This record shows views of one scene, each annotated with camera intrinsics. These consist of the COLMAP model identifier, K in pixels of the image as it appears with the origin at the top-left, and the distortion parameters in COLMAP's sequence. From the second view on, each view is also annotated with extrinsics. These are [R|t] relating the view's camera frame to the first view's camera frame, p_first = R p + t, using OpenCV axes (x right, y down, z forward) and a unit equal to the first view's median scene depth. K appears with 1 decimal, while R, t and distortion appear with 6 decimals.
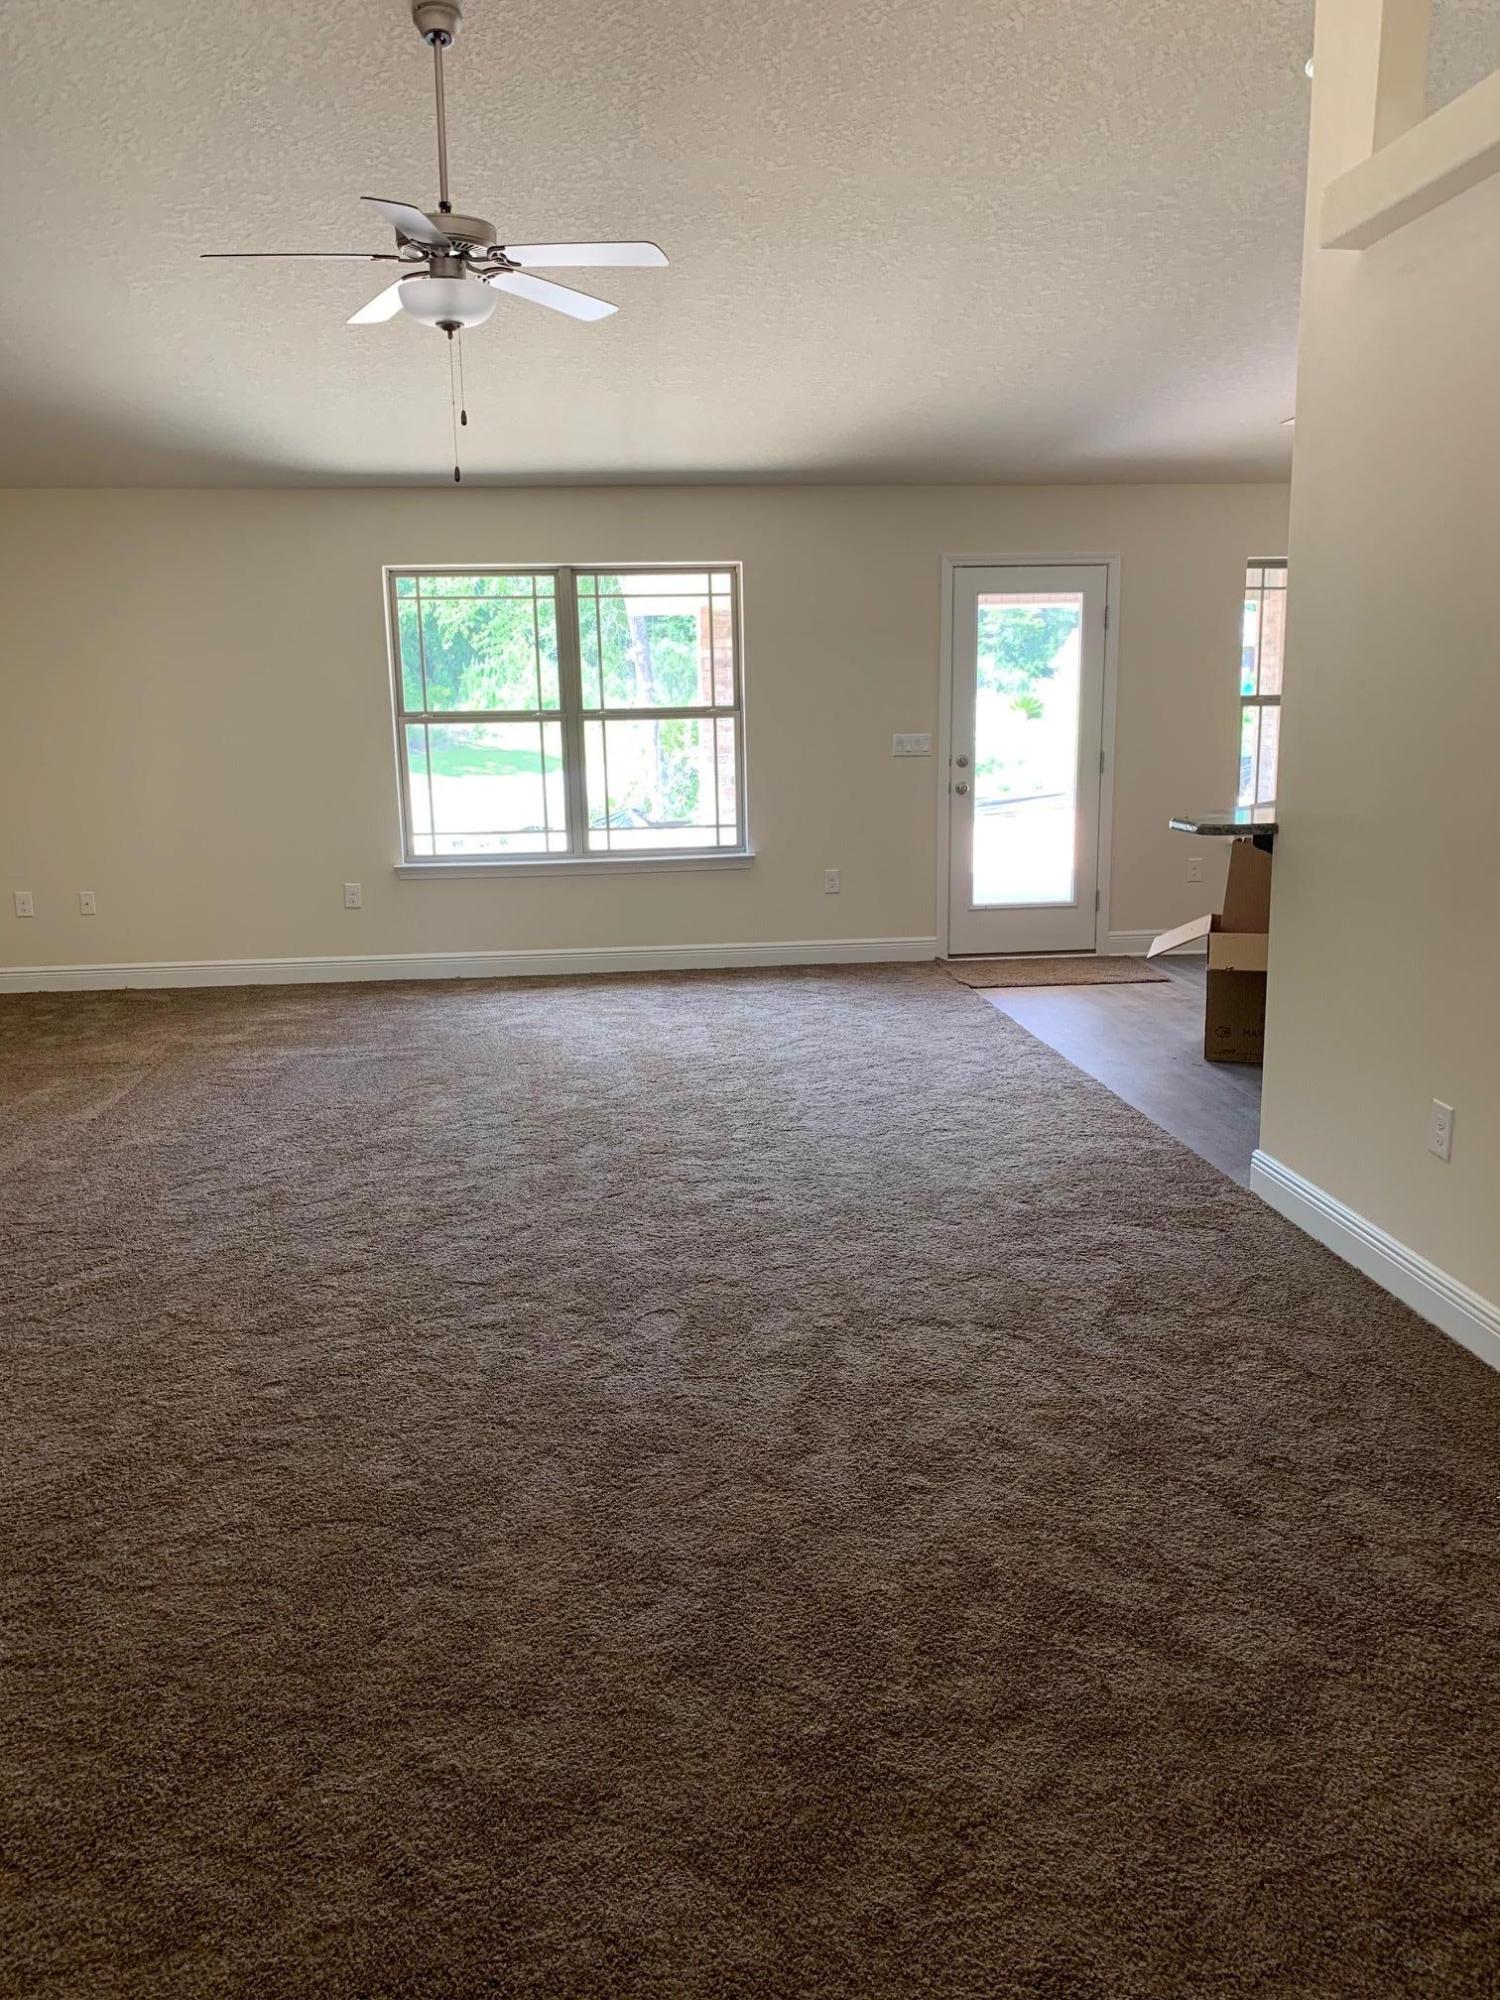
lens RADIAL K [[1518.0, 0, 769.1], [0, 1518.0, 992.2], [0, 0, 1]] dist [0.041528, -0.035975]
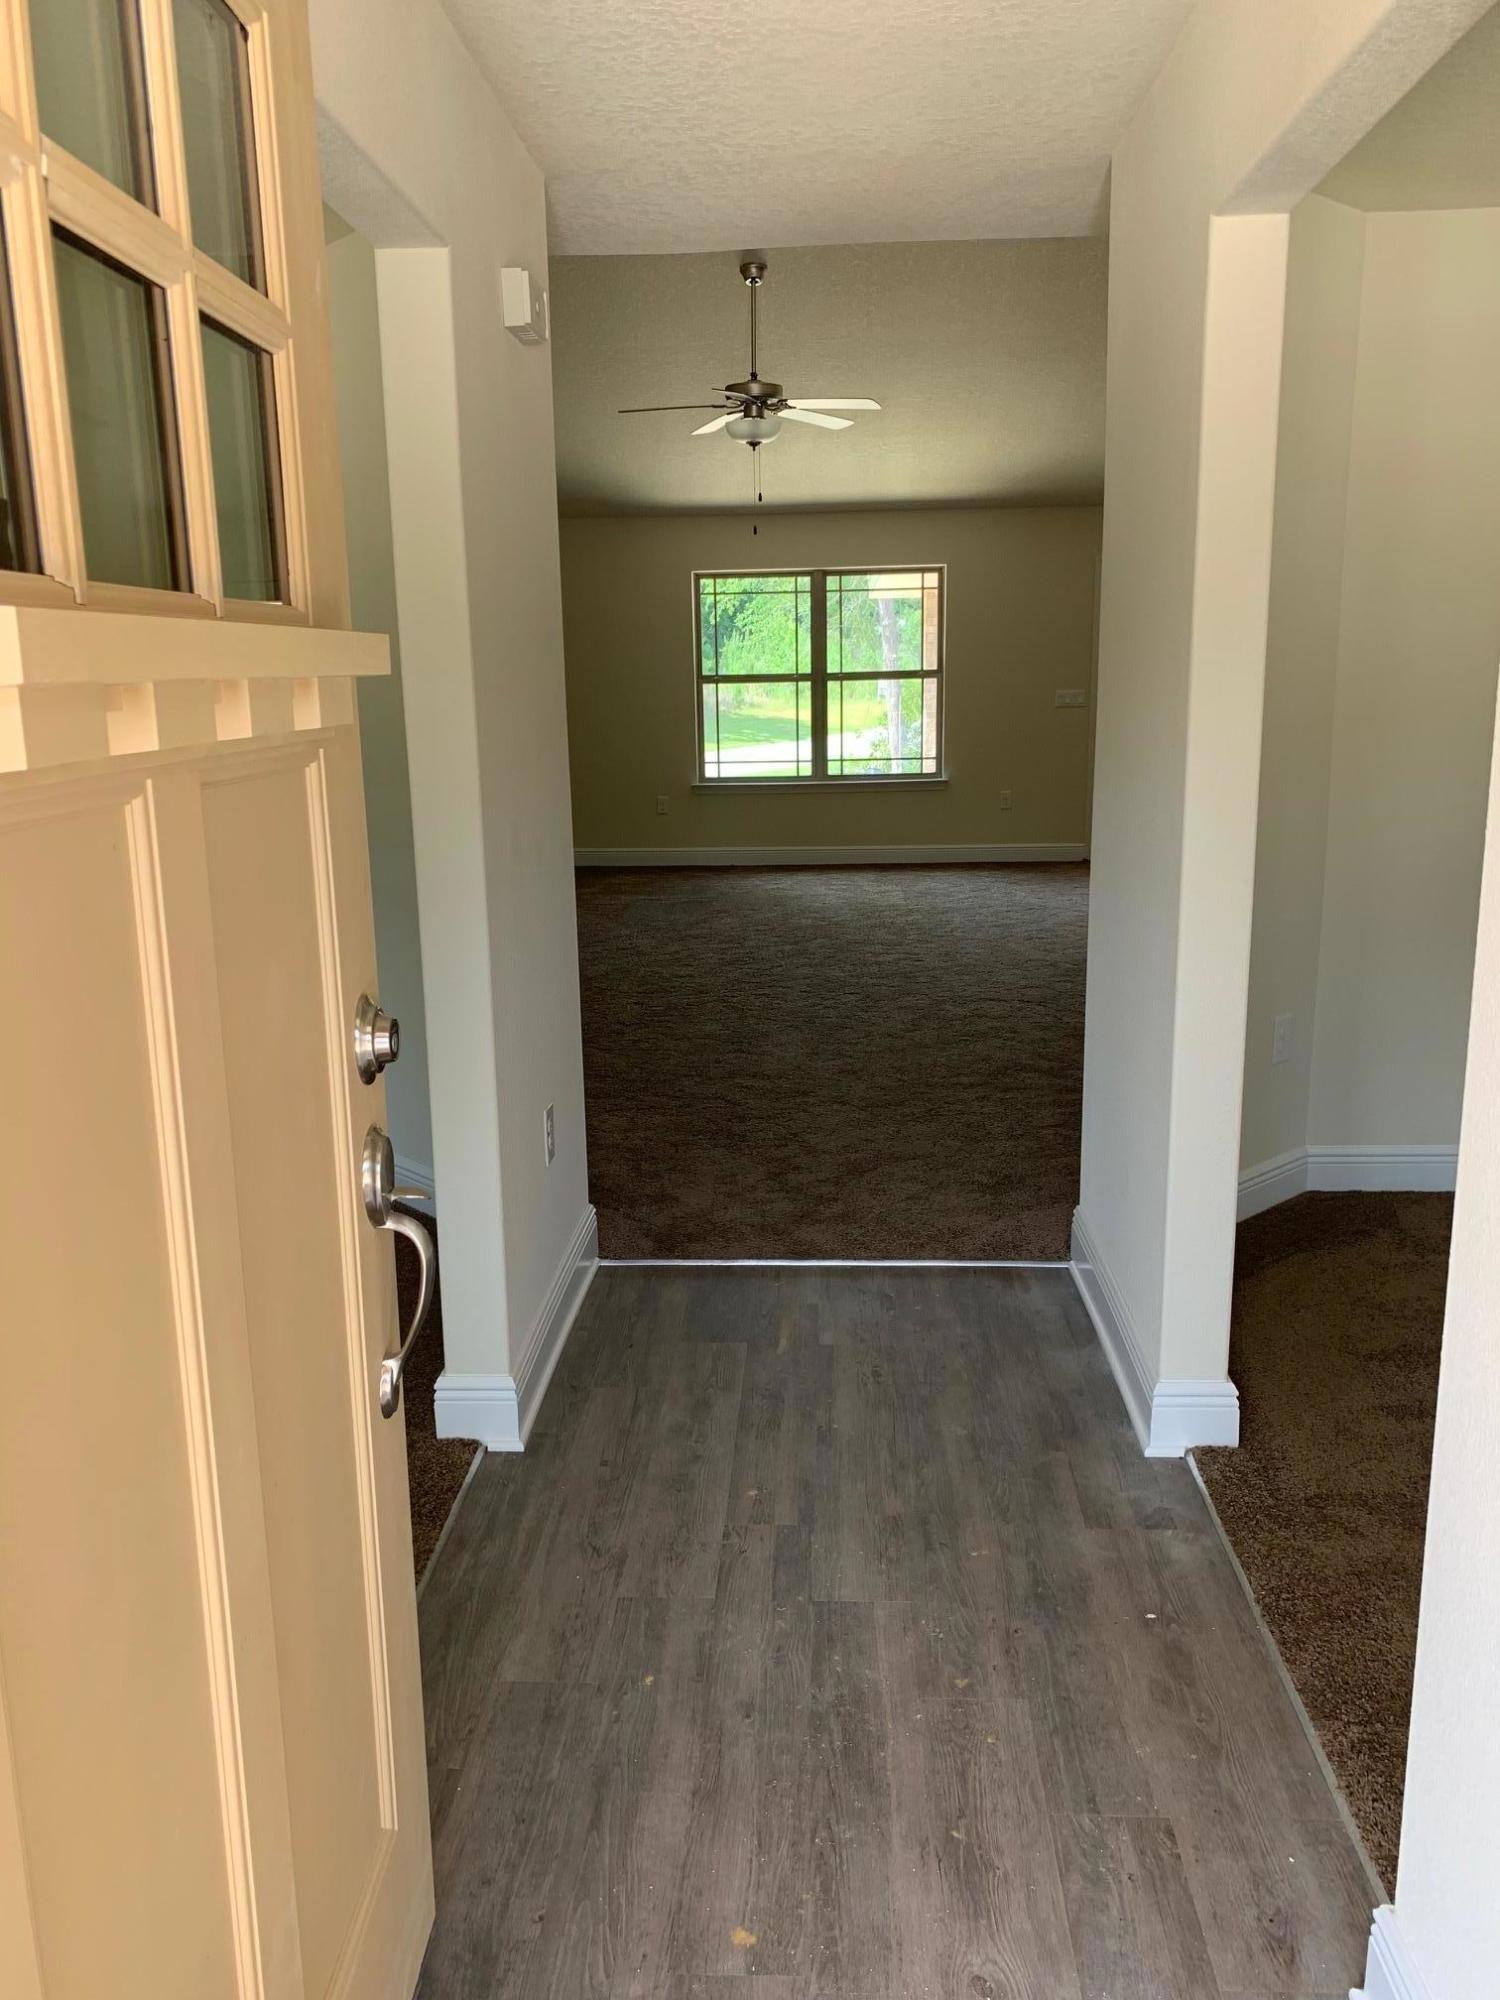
lens RADIAL K [[1518.0, 0, 746.2], [0, 1518.0, 1022.1], [0, 0, 1]] dist [0.041528, -0.035975]
pose [[0.984209, 0.038661, -0.172737, 0.057716], [-0.032533, 0.998742, 0.038170, 0.082631], [0.173995, -0.031948, 0.984228, -0.394639]]
